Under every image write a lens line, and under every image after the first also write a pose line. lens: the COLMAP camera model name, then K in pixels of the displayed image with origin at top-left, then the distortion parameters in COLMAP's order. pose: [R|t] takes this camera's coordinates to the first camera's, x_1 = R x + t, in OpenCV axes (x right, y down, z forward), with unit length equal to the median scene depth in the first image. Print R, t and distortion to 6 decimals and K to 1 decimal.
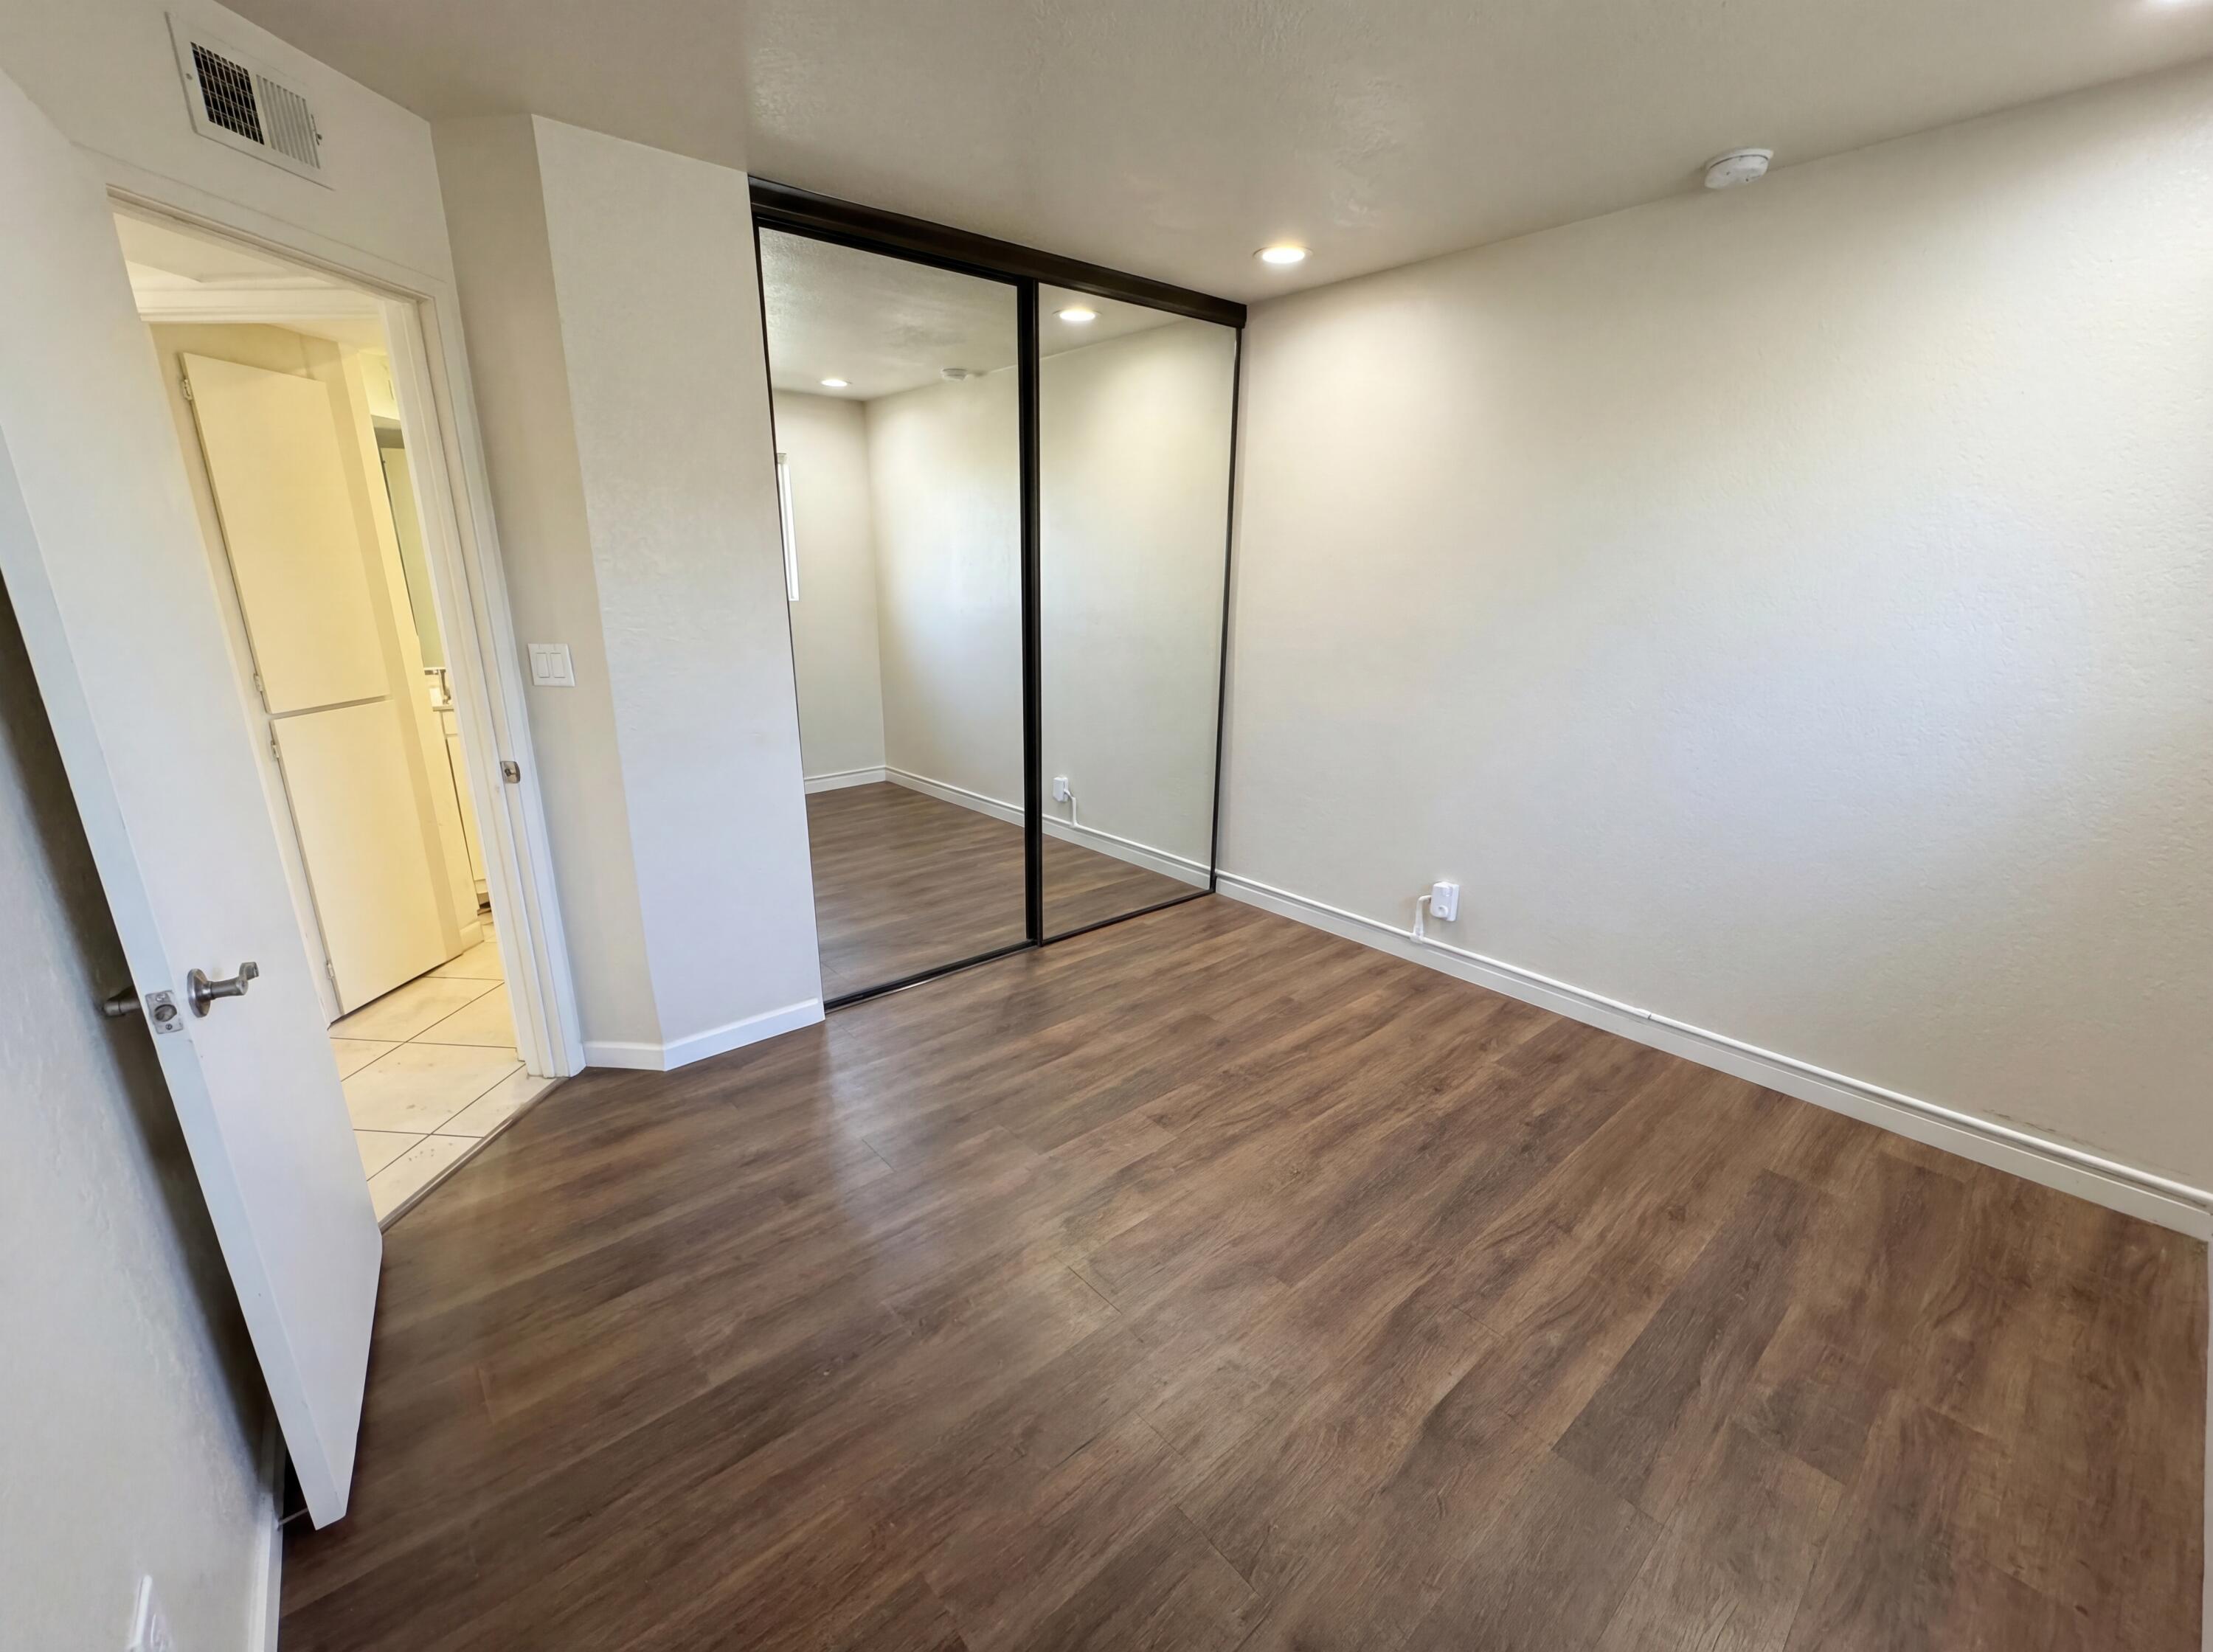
lens RADIAL K [[882.4, 0, 1106.5], [0, 882.4, 826.0], [0, 0, 1]] dist [0.001919, 0.000134]
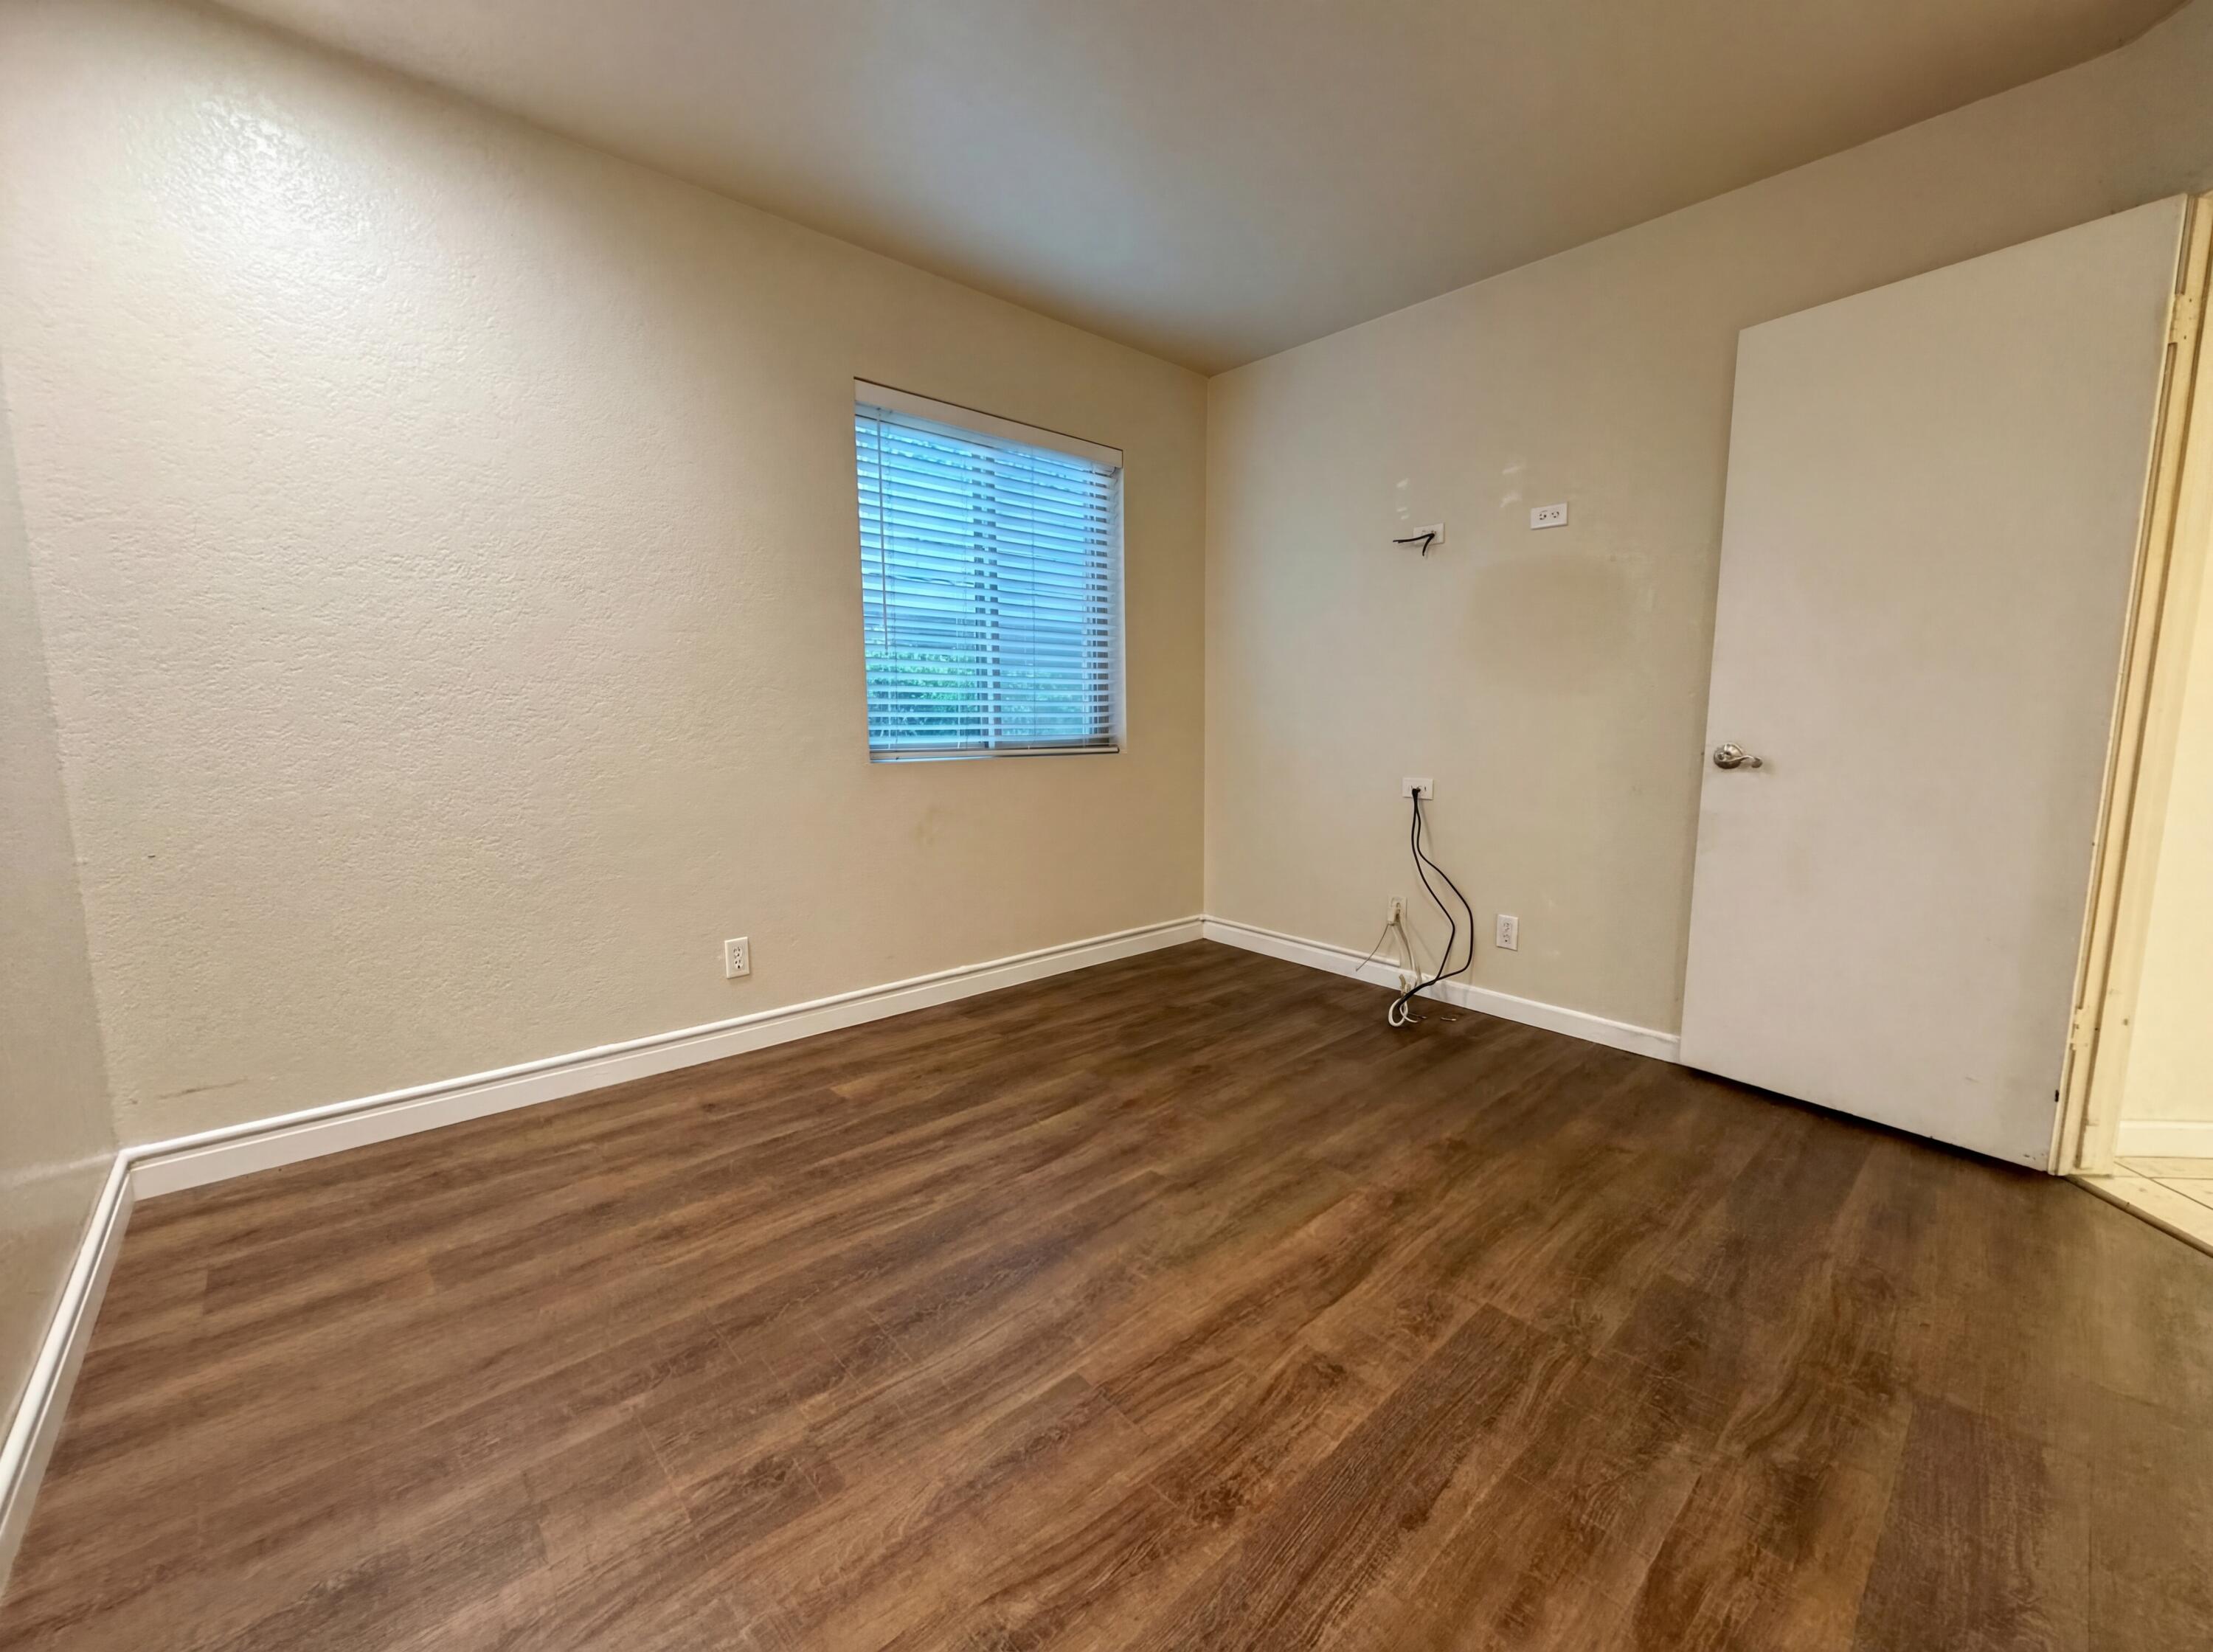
lens RADIAL K [[882.4, 0, 1106.5], [0, 882.4, 826.0], [0, 0, 1]] dist [0.001919, 0.000134]
pose [[-0.998973, -0.007658, -0.044654, 0.260030], [-0.025305, 0.911849, 0.409746, -0.241569], [0.037580, 0.410455, -0.911106, 1.512673]]
